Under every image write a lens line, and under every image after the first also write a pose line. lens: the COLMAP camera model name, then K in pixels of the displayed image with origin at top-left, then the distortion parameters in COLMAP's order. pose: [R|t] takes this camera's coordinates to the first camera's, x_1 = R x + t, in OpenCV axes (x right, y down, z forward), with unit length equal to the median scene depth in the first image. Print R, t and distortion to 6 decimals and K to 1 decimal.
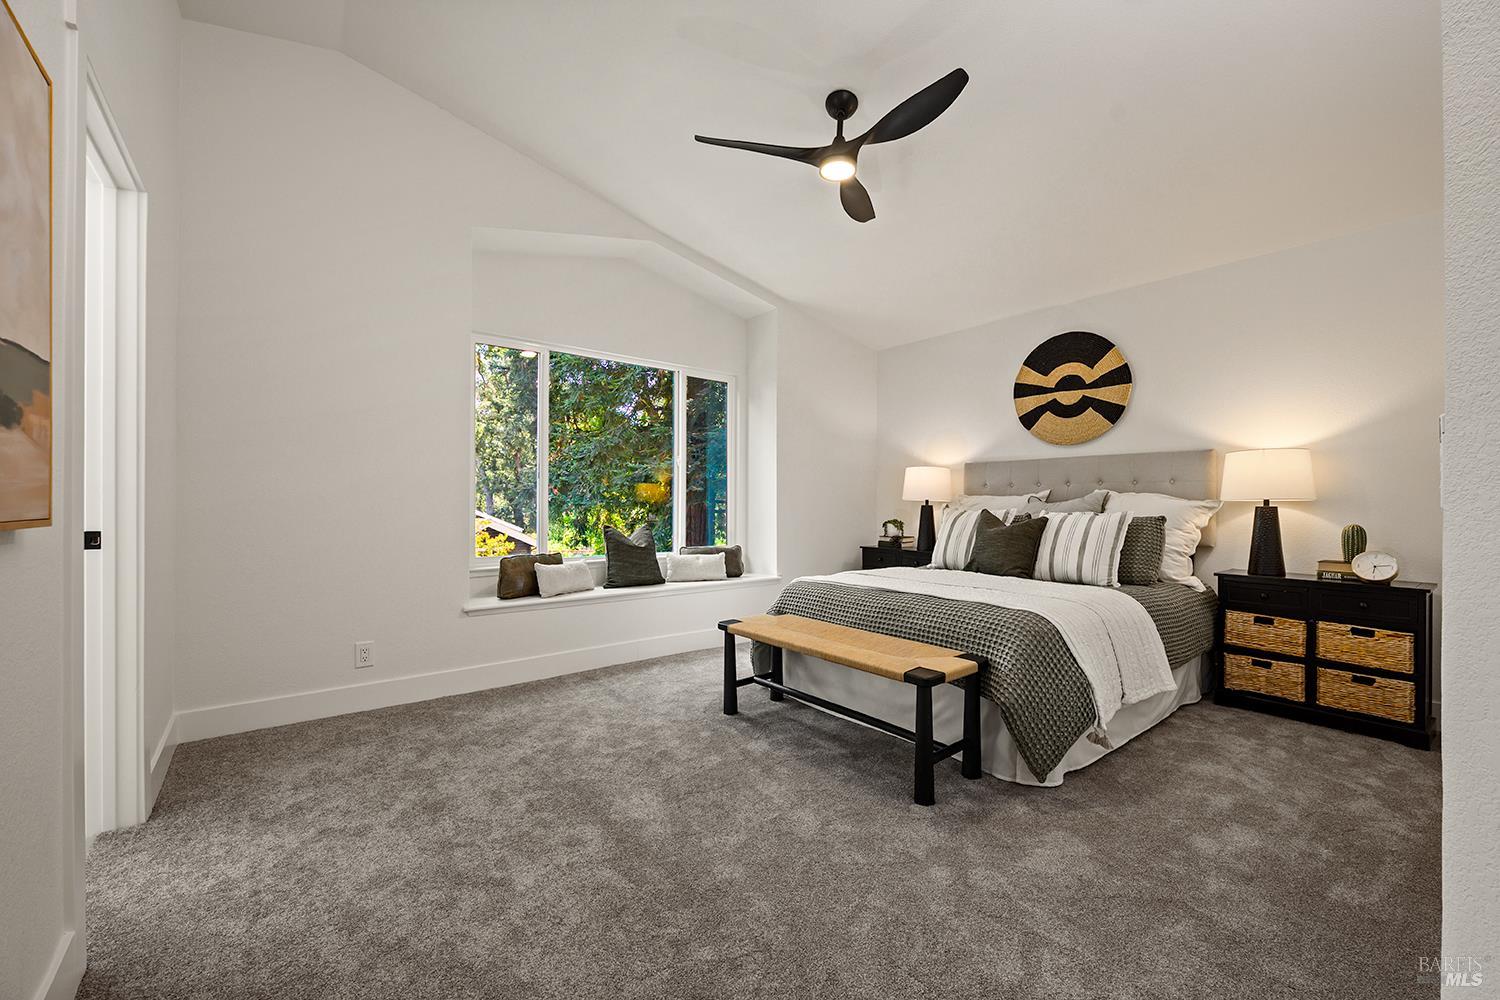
lens RADIAL K [[607.9, 0, 750.0], [0, 607.9, 500.0], [0, 0, 1]] dist [-0.000343, -0.000002]
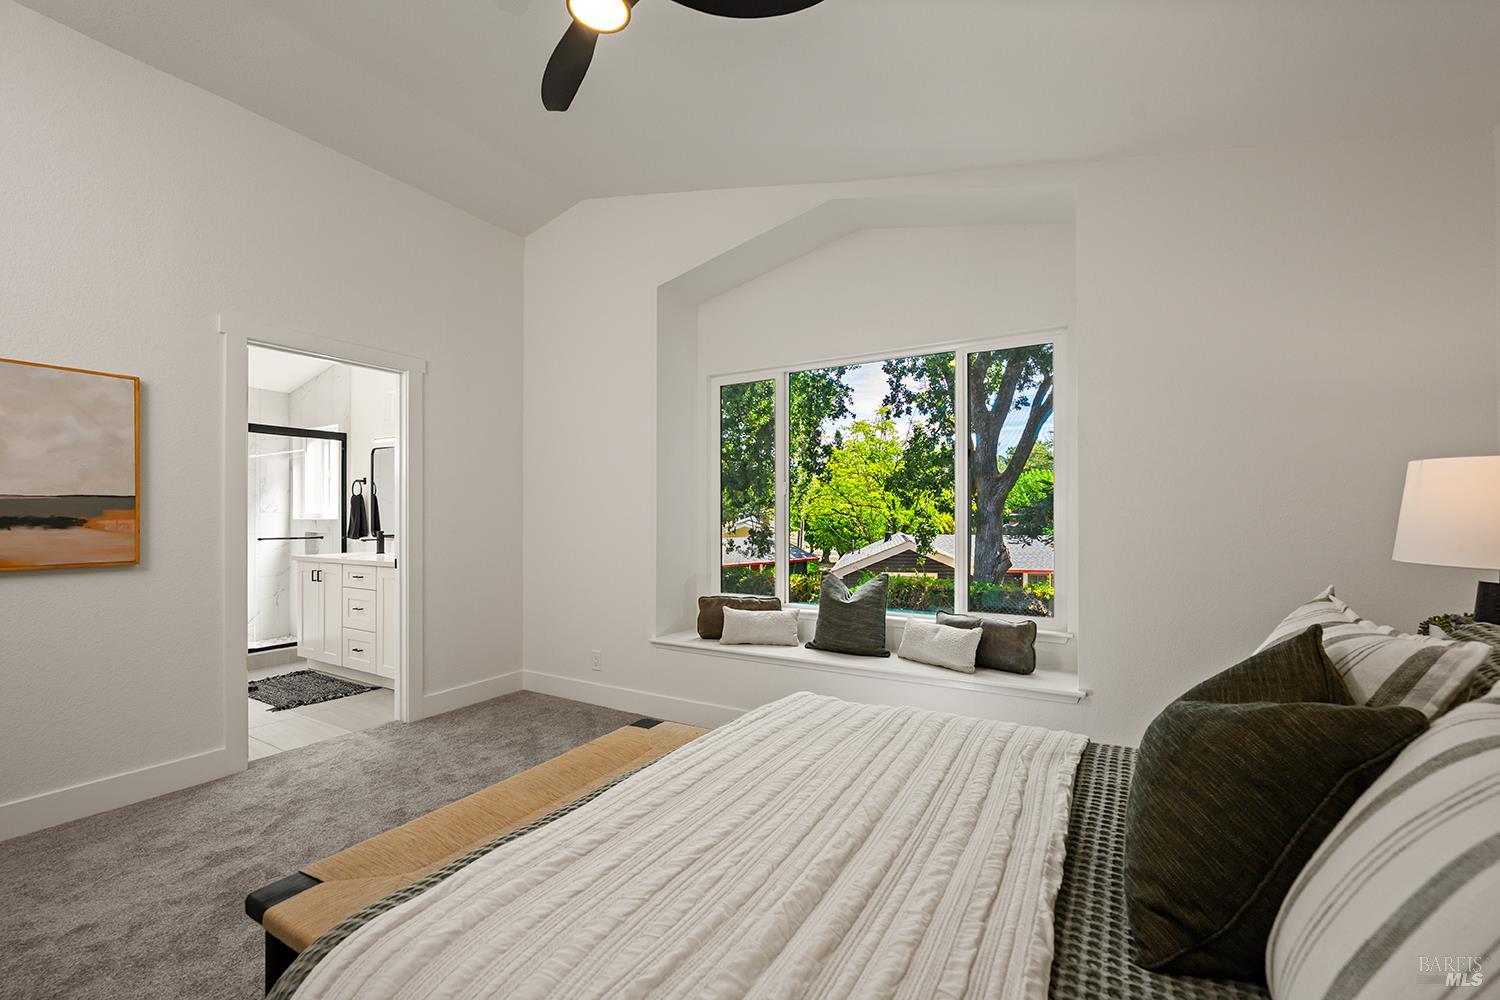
lens RADIAL K [[607.9, 0, 750.0], [0, 607.9, 500.0], [0, 0, 1]] dist [-0.000343, -0.000002]
pose [[0.356361, -0.030529, -0.933849, 0.516057], [0.010520, 0.999534, -0.028662, -0.031758], [0.934289, 0.000390, 0.356516, 0.639224]]
